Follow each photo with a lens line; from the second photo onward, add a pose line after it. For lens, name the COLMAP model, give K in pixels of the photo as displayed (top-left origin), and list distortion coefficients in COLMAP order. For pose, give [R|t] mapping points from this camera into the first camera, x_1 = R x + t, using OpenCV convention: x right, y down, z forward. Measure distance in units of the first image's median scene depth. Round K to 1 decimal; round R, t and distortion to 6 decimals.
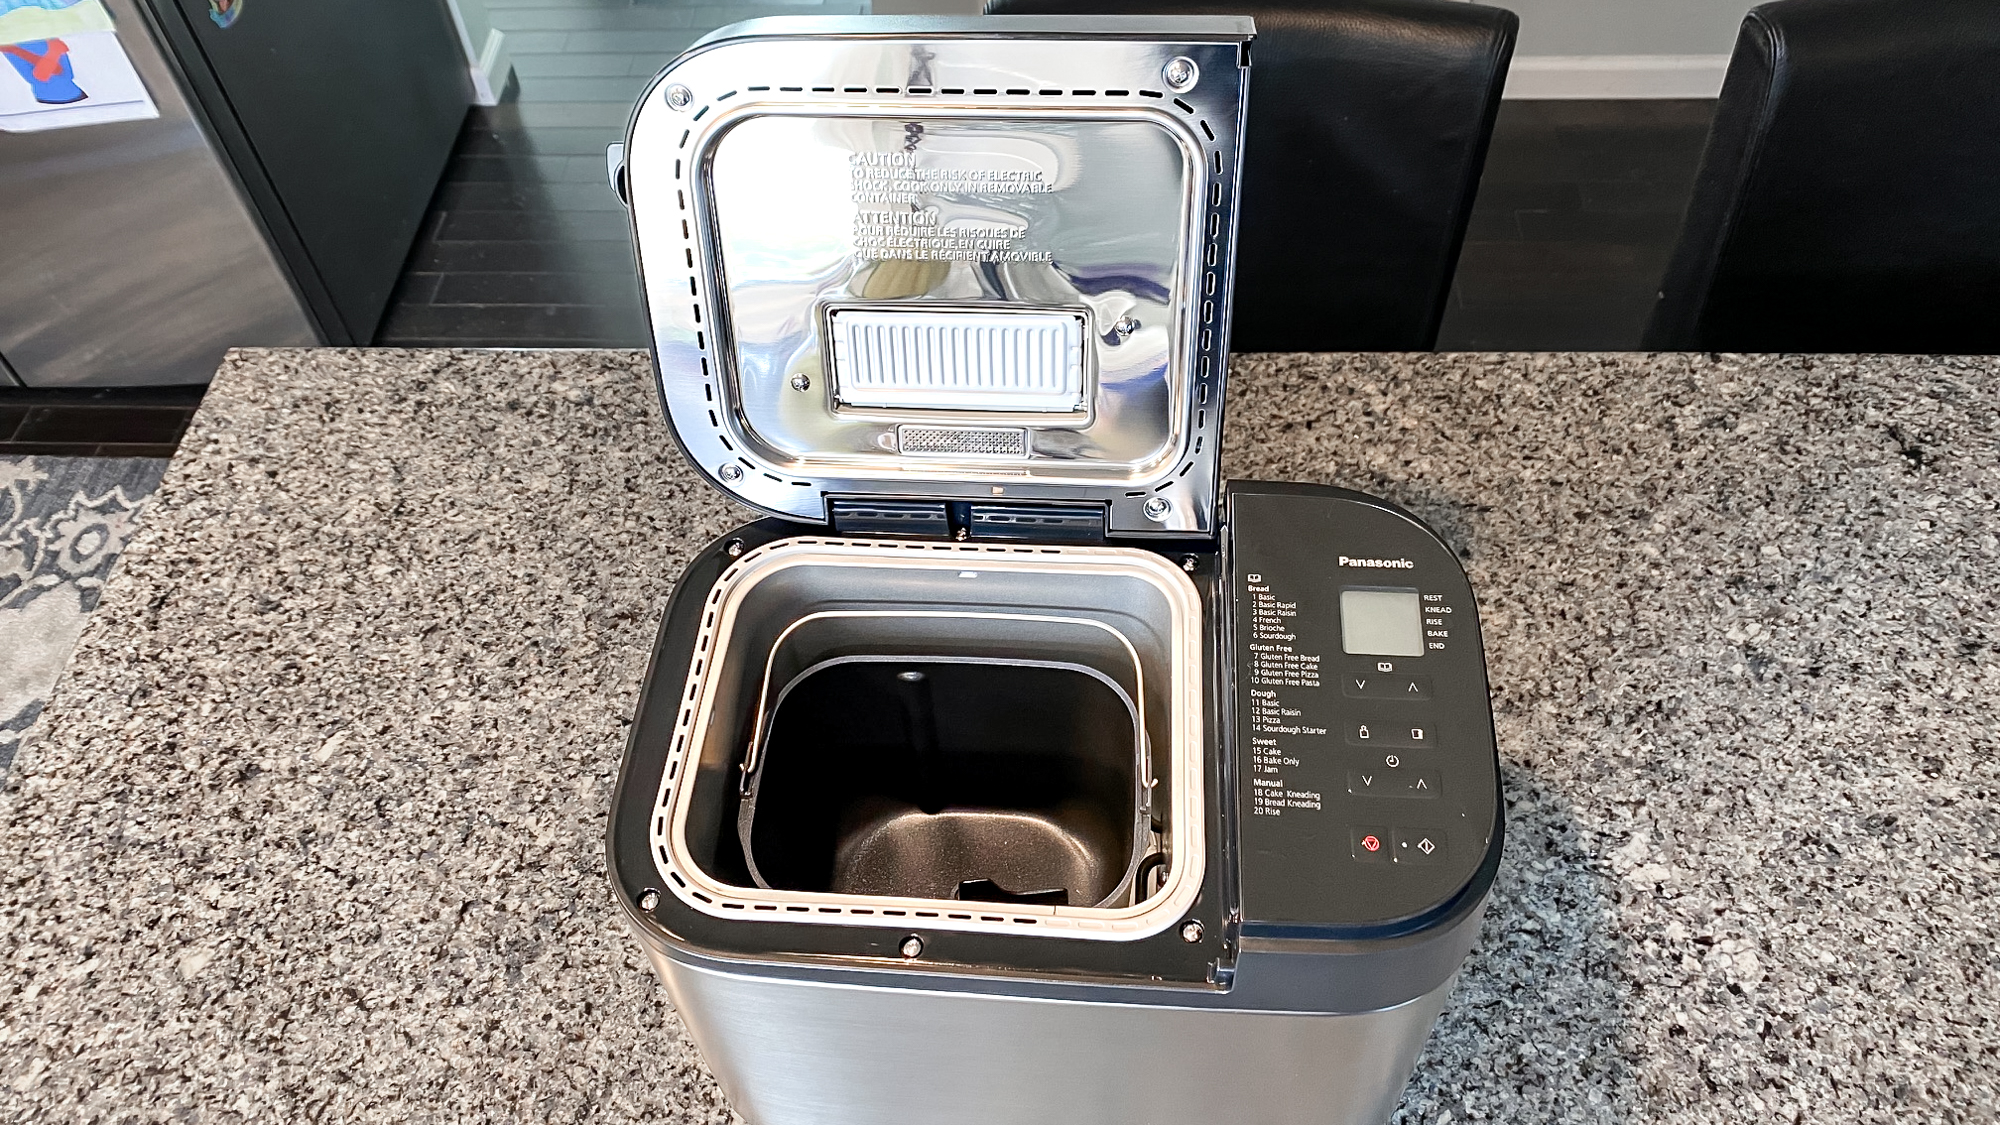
lens RADIAL K [[1546.5, 0, 998.2], [0, 1546.5, 522.2], [0, 0, 1]] dist [-0.008645, 0.006161]
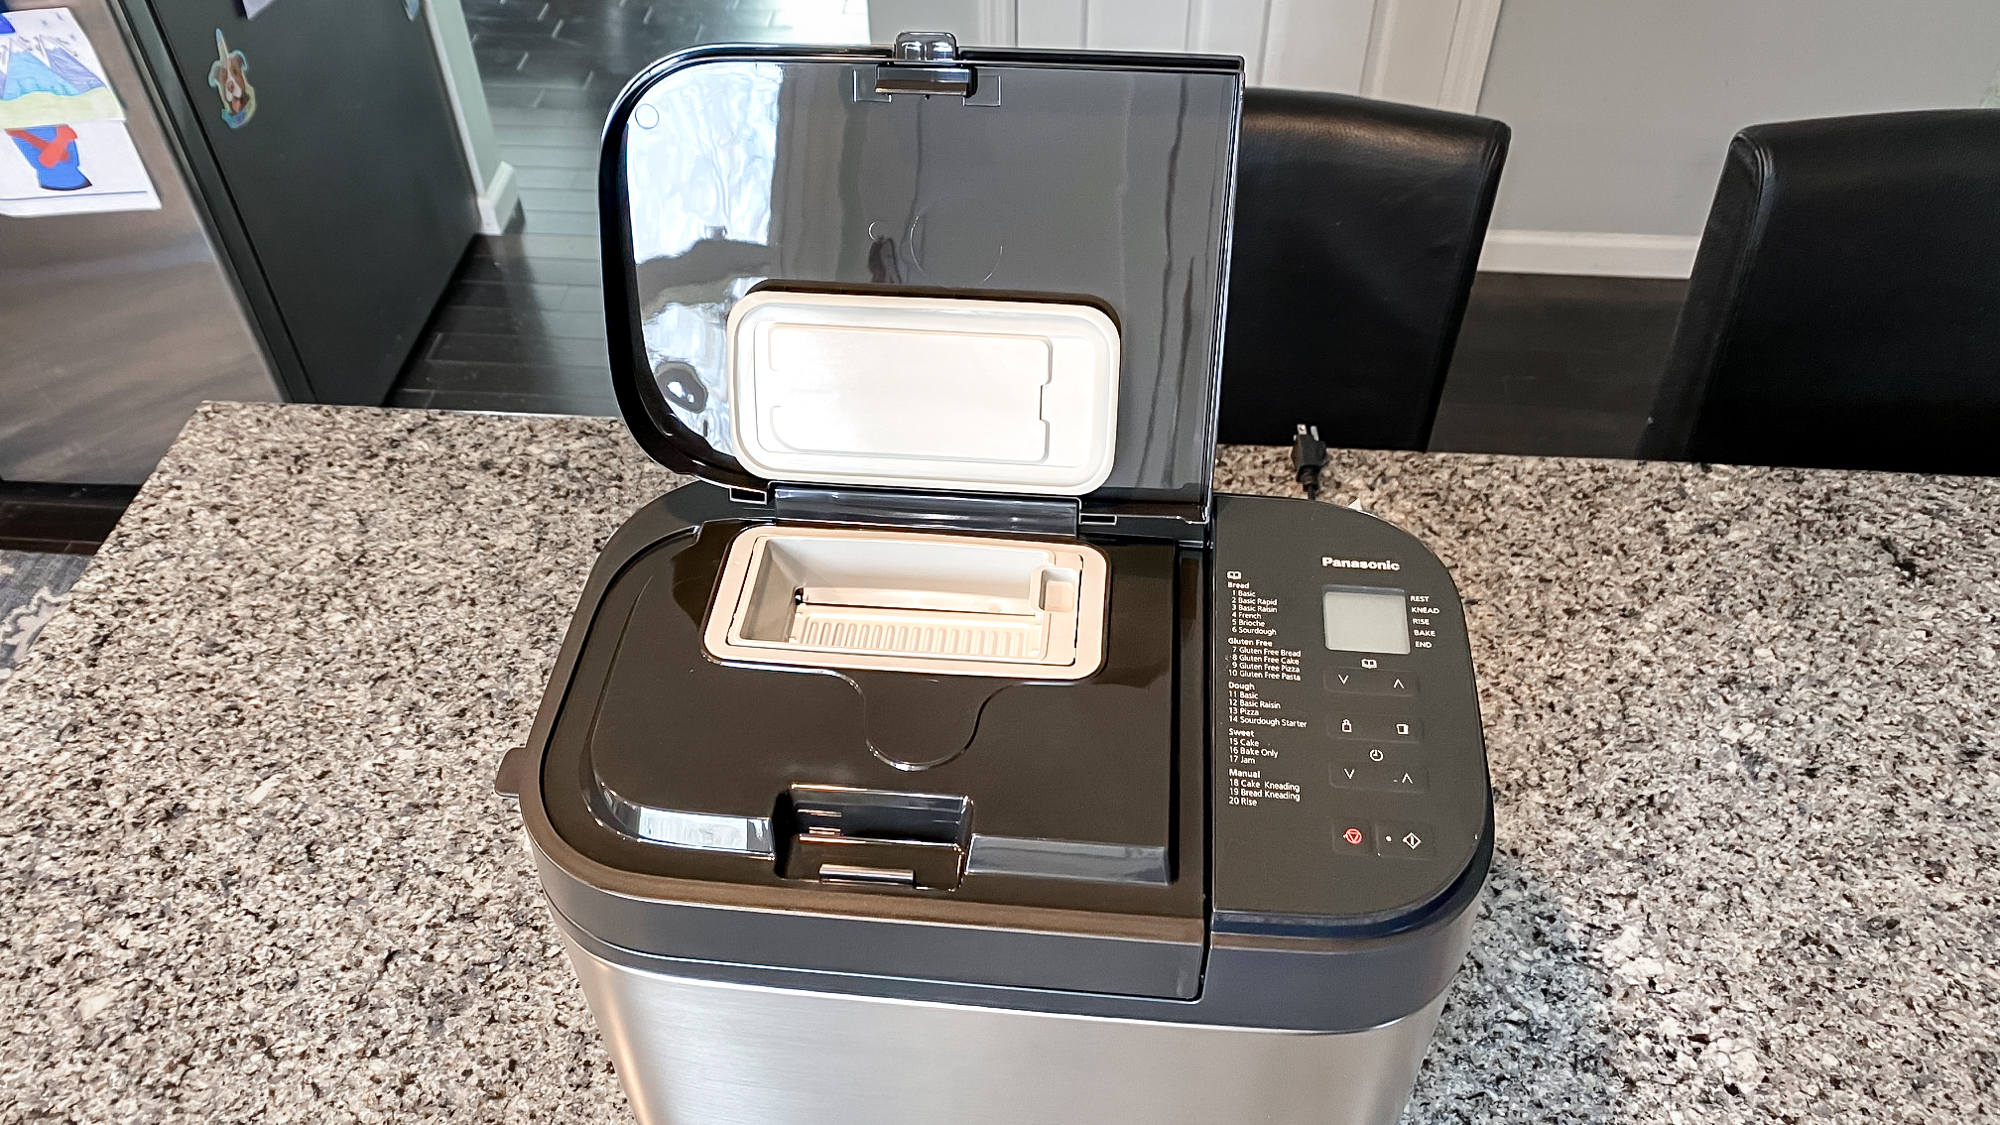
lens RADIAL K [[1546.5, 0, 1001.0], [0, 1546.5, 554.4], [0, 0, 1]] dist [-0.008645, 0.006161]
pose [[0.999048, 0.042783, 0.008534, 0.008103], [-0.041684, 0.993850, -0.102588, 0.081539], [-0.012870, 0.102135, 0.994687, 0.031198]]
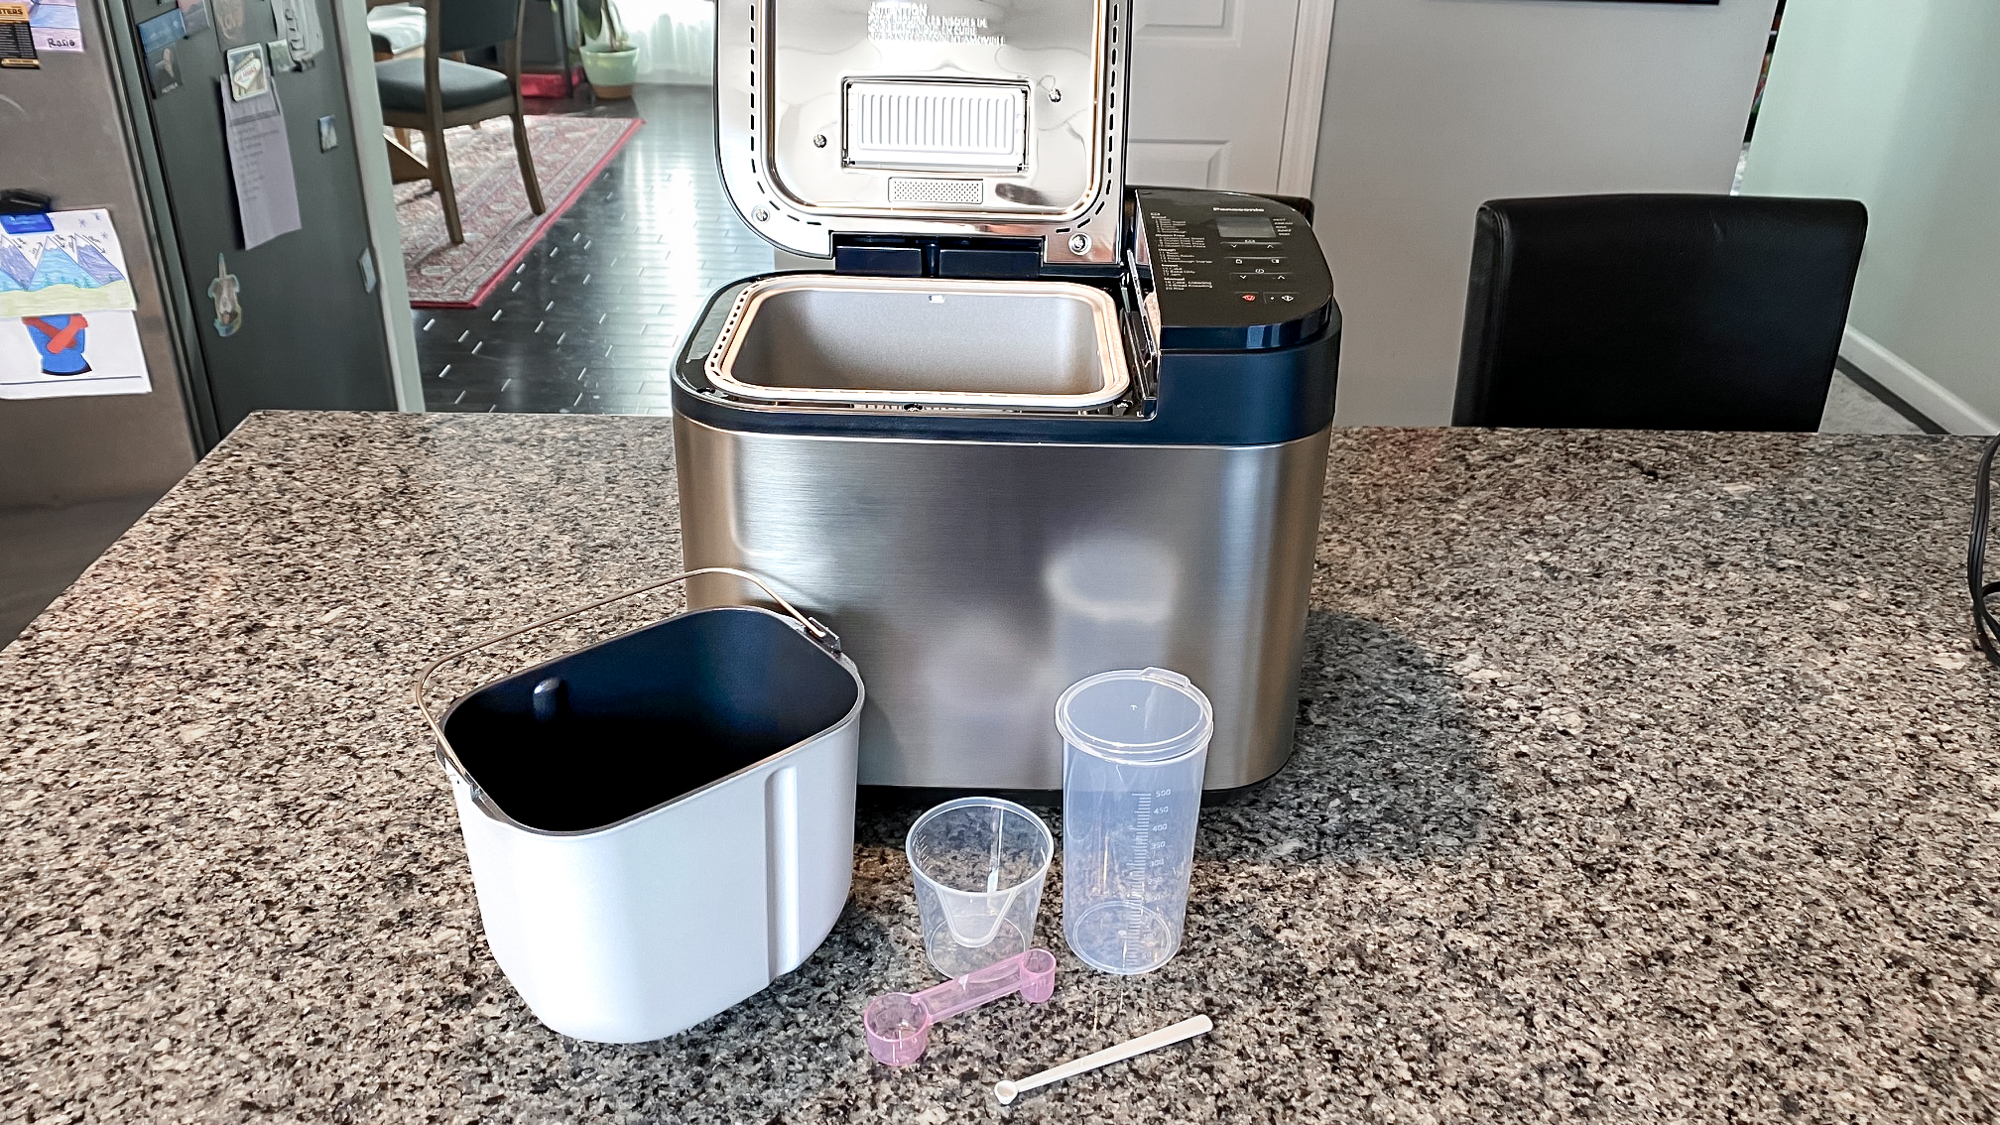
lens RADIAL K [[1546.5, 0, 1004.9], [0, 1546.5, 481.2], [0, 0, 1]] dist [-0.008645, 0.006161]
pose [[0.994812, 0.031564, 0.096709, -0.062426], [0.012309, 0.906316, -0.422422, 0.545018], [-0.100983, 0.421420, 0.901225, -0.094964]]
